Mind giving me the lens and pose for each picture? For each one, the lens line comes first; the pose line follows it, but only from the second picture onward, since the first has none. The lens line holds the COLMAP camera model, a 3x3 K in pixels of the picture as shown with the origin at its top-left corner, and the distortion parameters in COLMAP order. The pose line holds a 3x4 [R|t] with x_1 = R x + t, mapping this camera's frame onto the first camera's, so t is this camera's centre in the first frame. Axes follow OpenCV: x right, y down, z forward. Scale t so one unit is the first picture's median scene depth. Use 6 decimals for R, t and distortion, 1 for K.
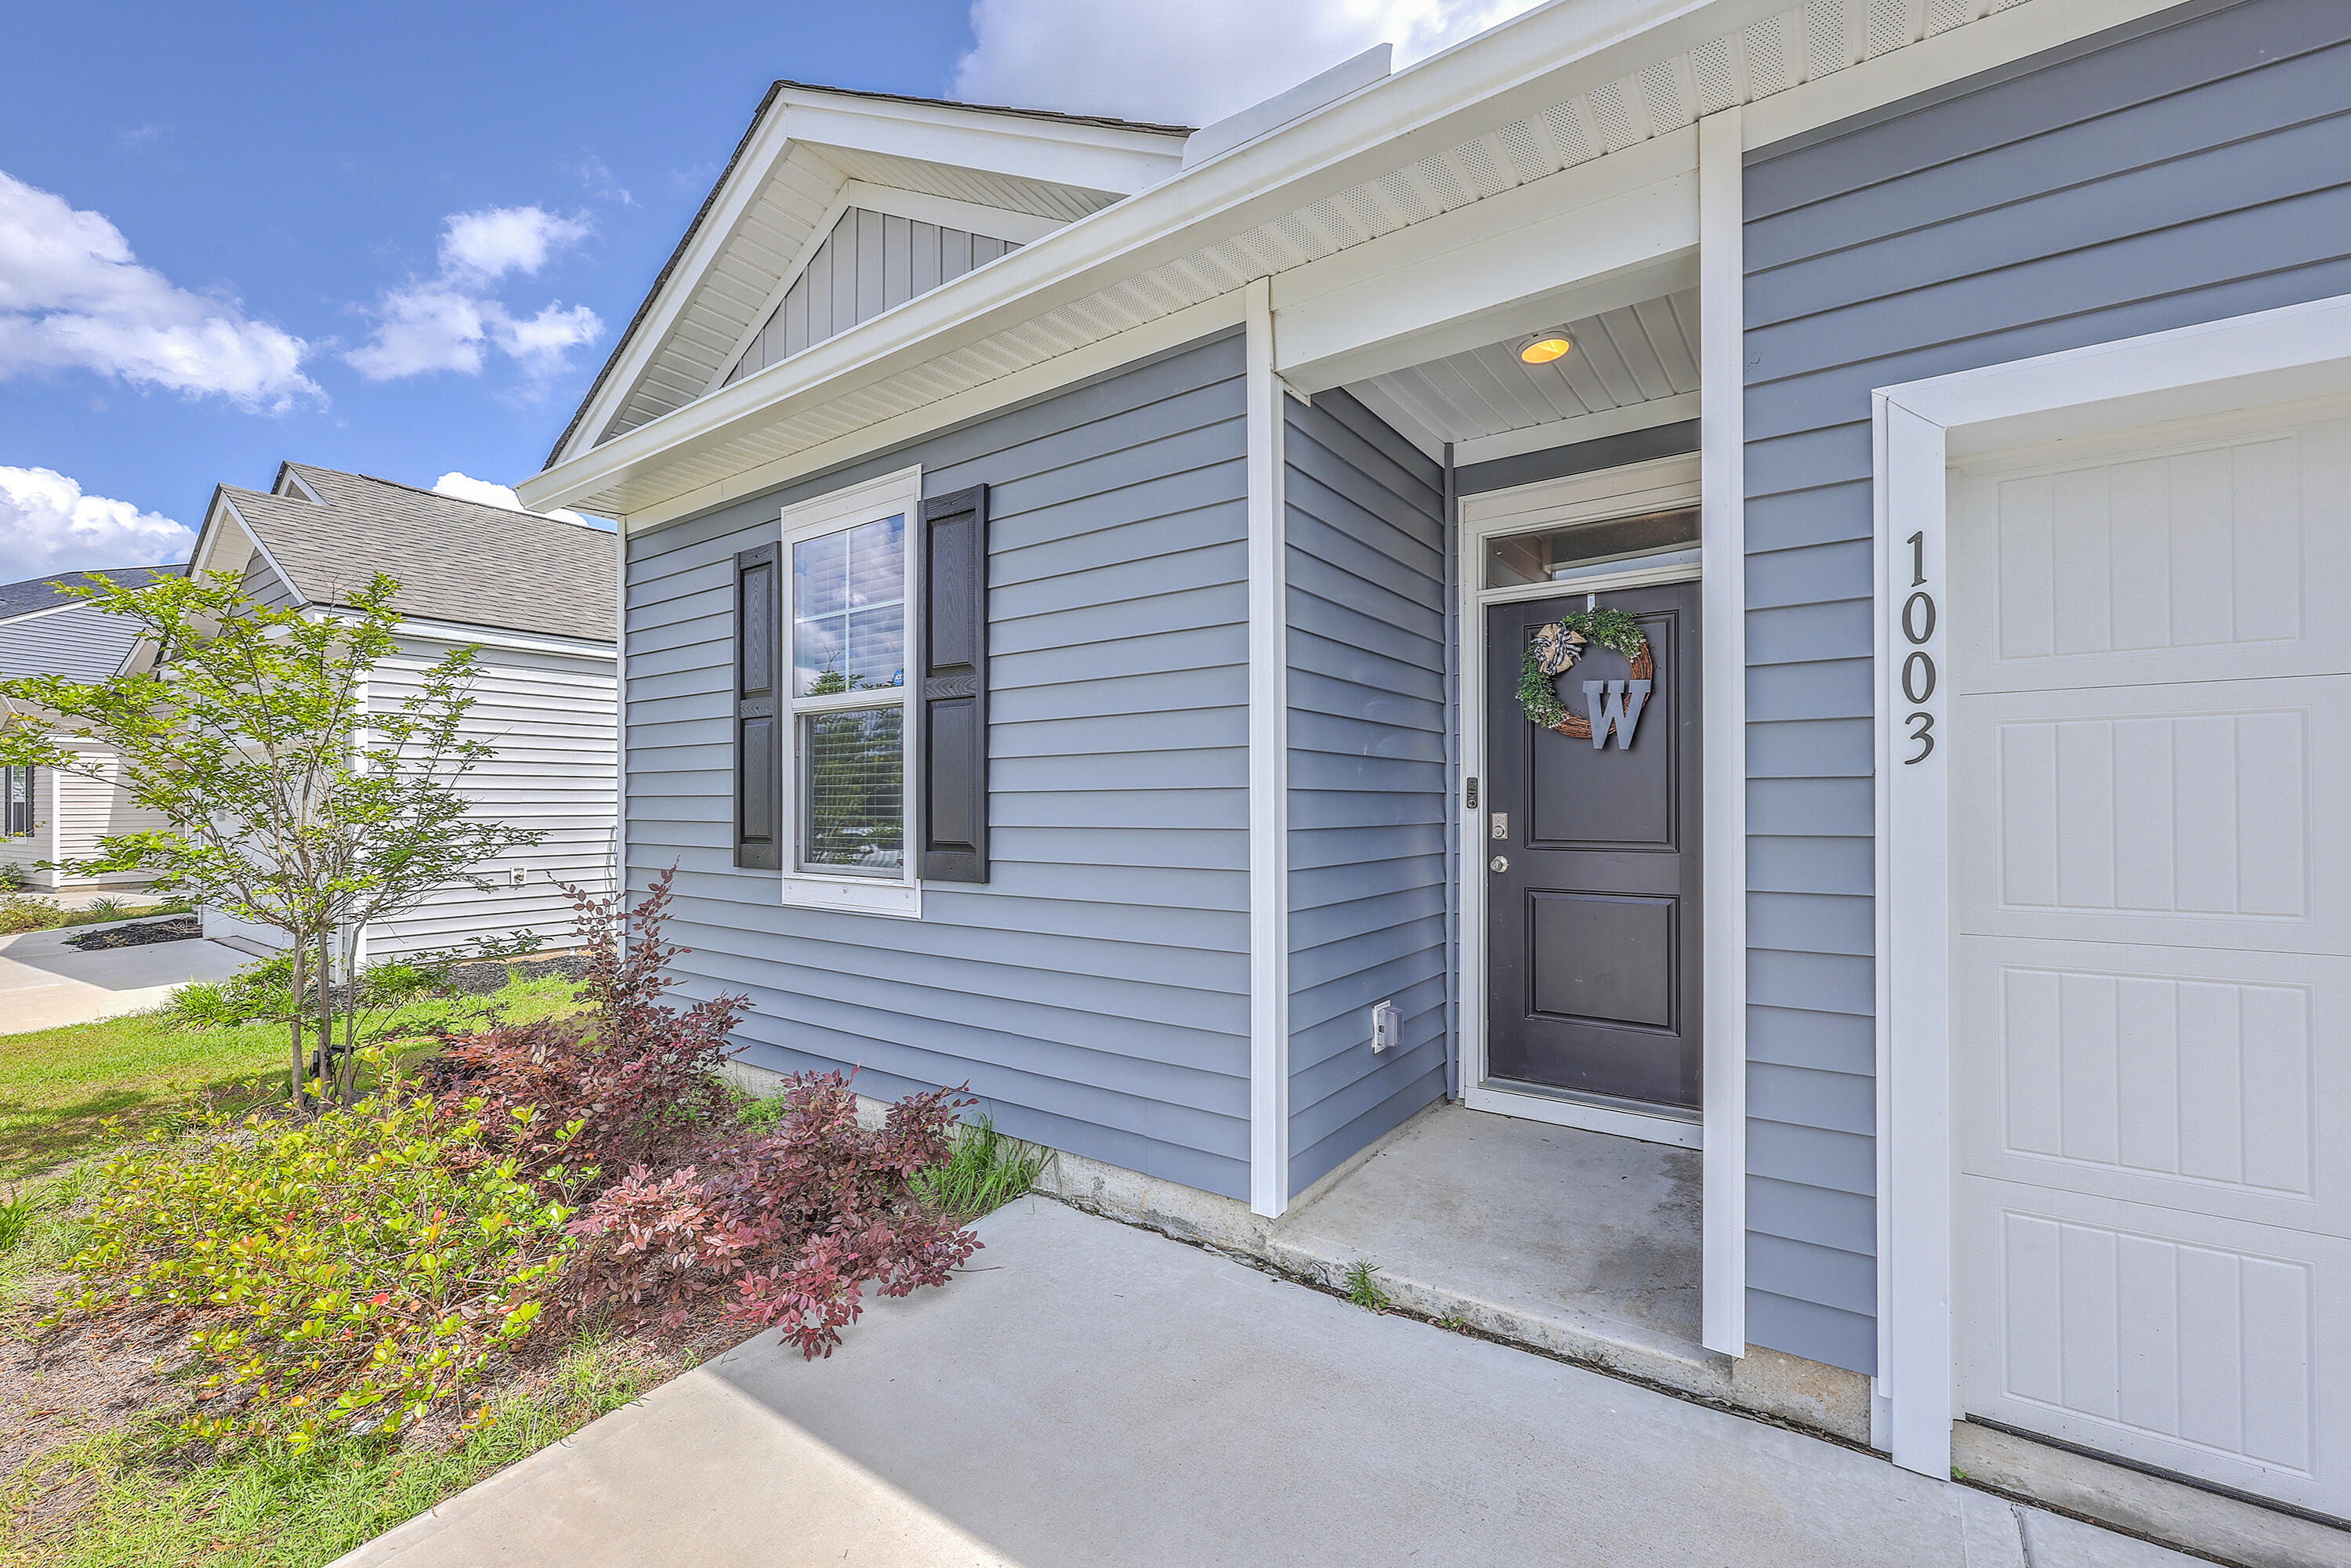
lens RADIAL K [[951.6, 0, 1178.6], [0, 951.6, 786.5], [0, 0, 1]] dist [0.001271, 0.000463]
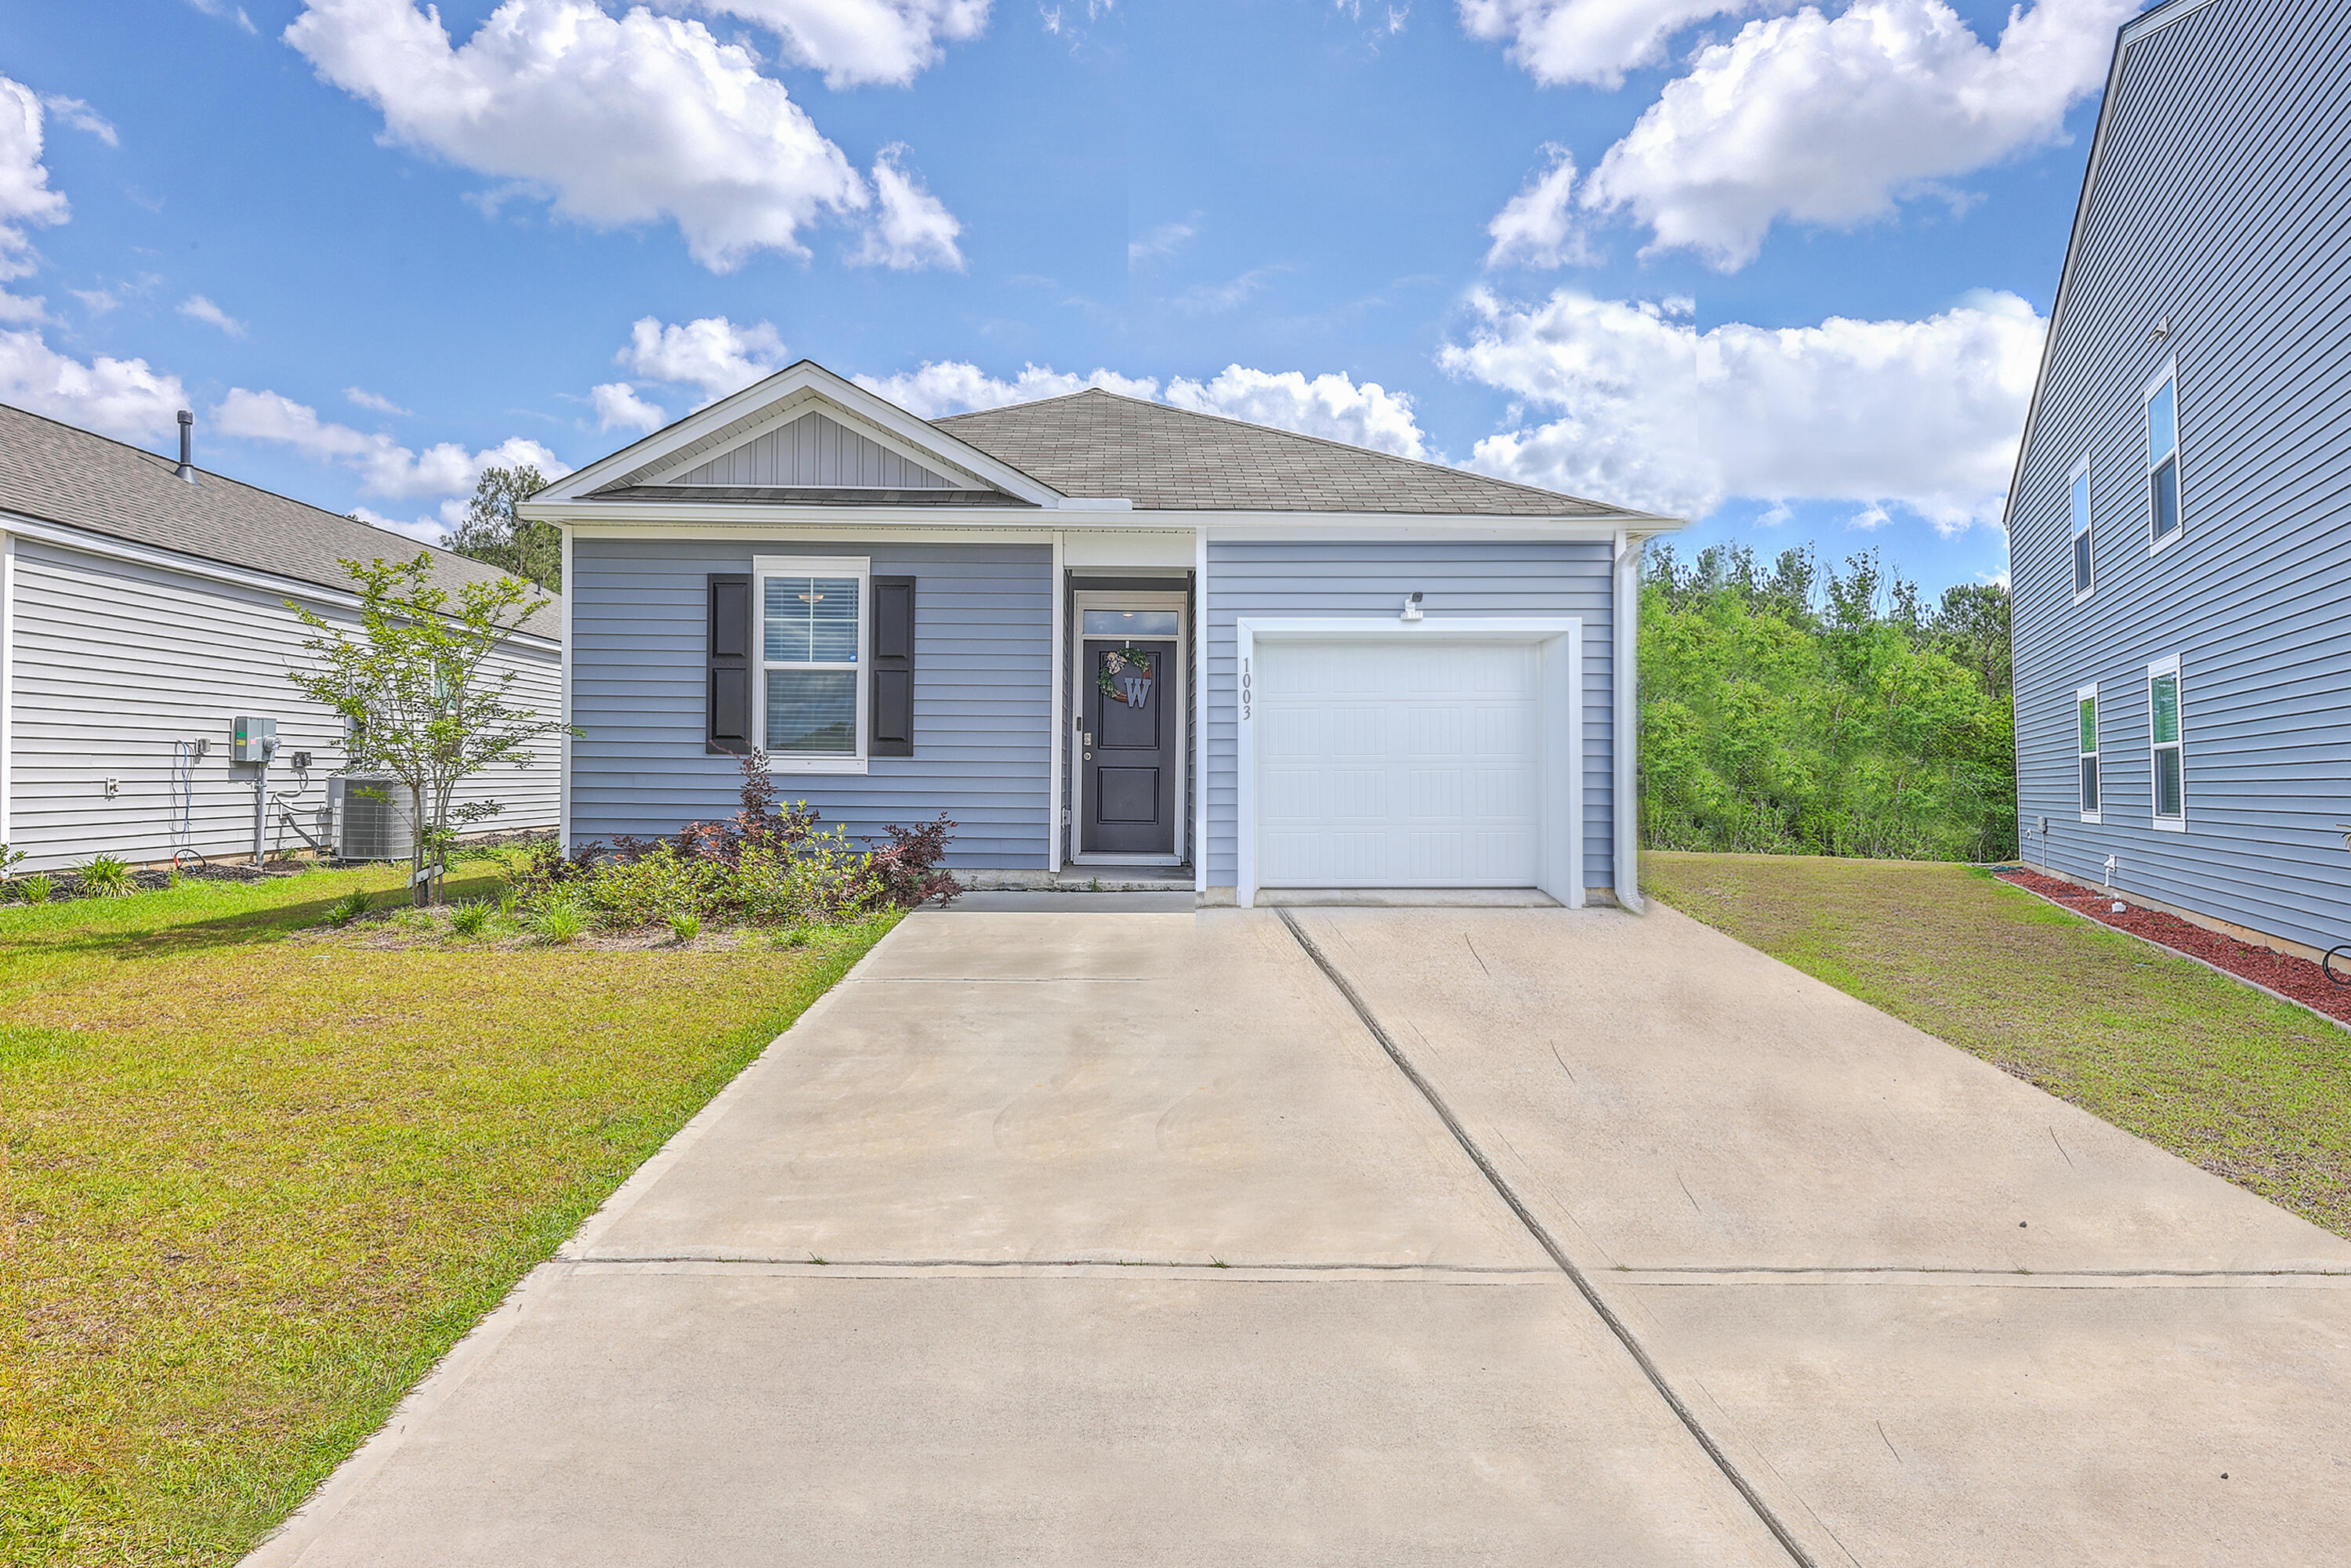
lens RADIAL K [[1245.7, 0, 1170.5], [0, 1245.7, 779.1], [0, 0, 1]] dist [0.011046, 0.000260]
pose [[0.793486, 0.006346, 0.608555, -1.389390], [-0.023958, 0.999496, 0.020815, 0.074648], [-0.608116, -0.031096, 0.793239, -1.559082]]
